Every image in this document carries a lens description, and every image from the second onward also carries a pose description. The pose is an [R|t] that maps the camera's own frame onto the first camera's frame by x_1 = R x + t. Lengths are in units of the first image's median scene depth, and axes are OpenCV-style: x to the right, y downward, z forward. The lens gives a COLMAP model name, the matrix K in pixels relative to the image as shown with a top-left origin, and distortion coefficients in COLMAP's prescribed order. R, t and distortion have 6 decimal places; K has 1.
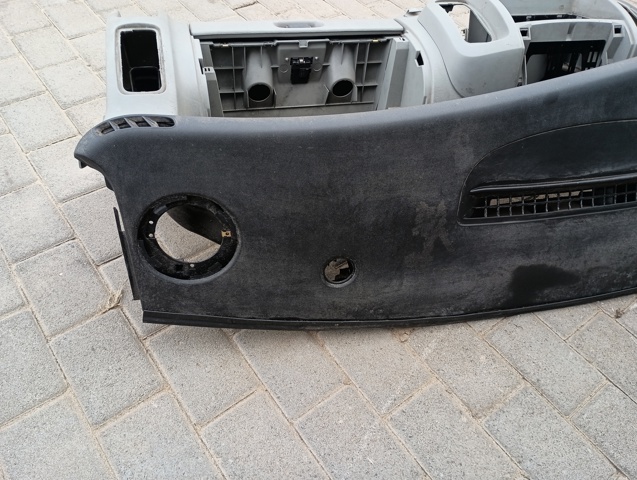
lens RADIAL K [[531.5, 0, 318.5], [0, 531.5, 240.0], [0, 0, 1]] dist [0.073265, -0.087875]
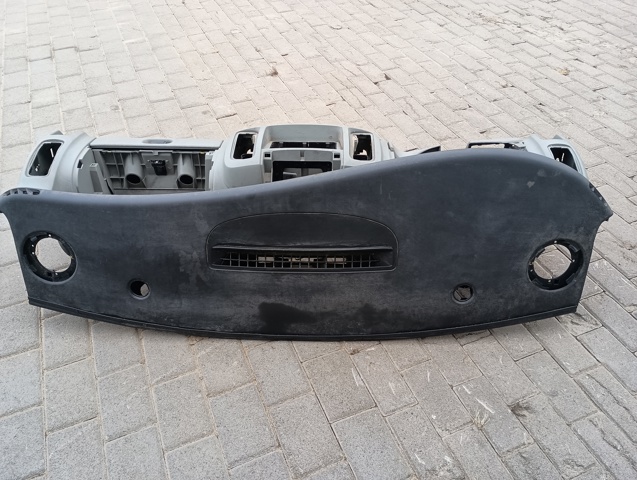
lens RADIAL K [[531.5, 0, 318.5], [0, 531.5, 240.0], [0, 0, 1]] dist [0.073265, -0.087875]
pose [[0.960860, 0.093814, -0.260668, 0.950052], [-0.129040, 0.984173, -0.121457, 0.038707], [0.245148, 0.150339, 0.957758, -0.444149]]
